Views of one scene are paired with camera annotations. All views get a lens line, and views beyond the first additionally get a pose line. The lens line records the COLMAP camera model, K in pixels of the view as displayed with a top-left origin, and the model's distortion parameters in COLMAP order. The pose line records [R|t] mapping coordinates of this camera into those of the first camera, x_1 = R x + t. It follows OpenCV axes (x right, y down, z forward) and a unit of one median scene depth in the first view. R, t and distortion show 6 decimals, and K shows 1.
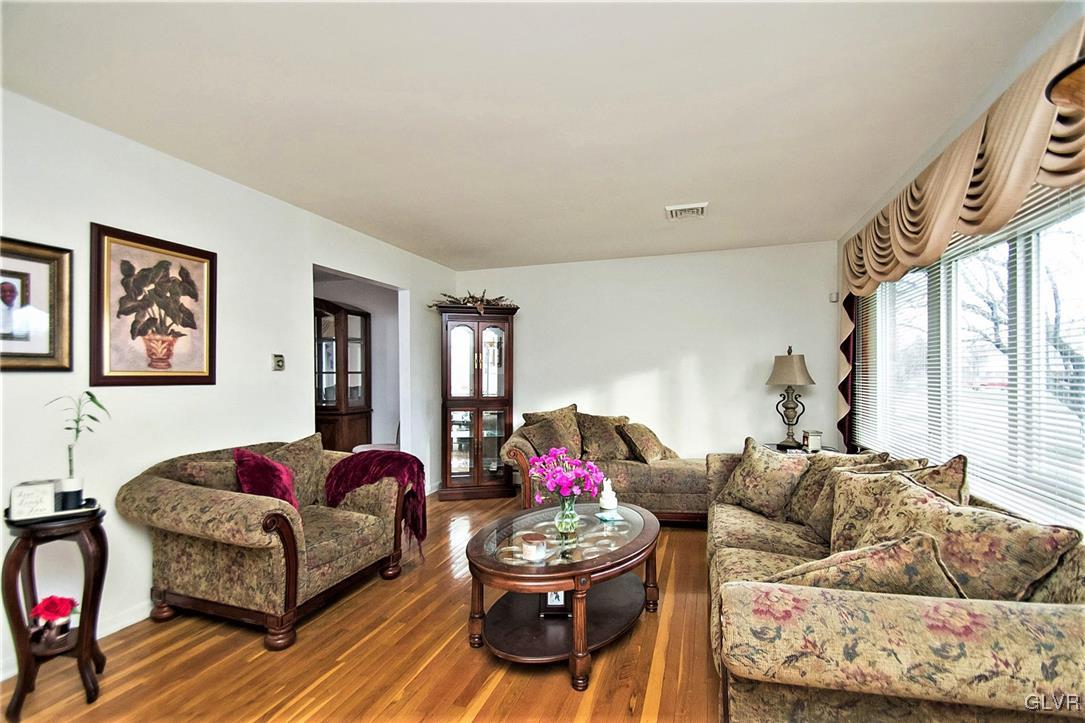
lens RADIAL K [[470.5, 0, 541.7], [0, 470.5, 381.7], [0, 0, 1]] dist [0.008757, -0.000352]
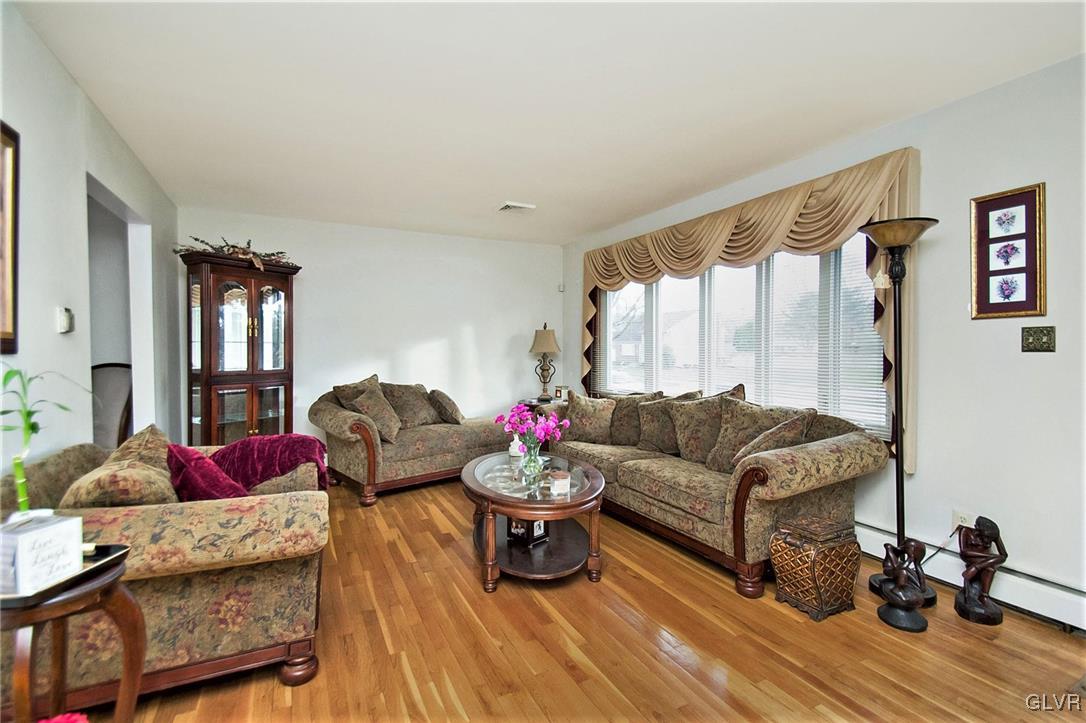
lens RADIAL K [[461.2, 0, 543.0], [0, 461.2, 361.5], [0, 0, 1]] dist [0.019935, -0.000173]
pose [[0.734411, -0.023171, 0.678309, -0.393766], [0.012402, 0.999708, 0.020722, 0.006387], [-0.678592, -0.006806, 0.734484, 0.072351]]
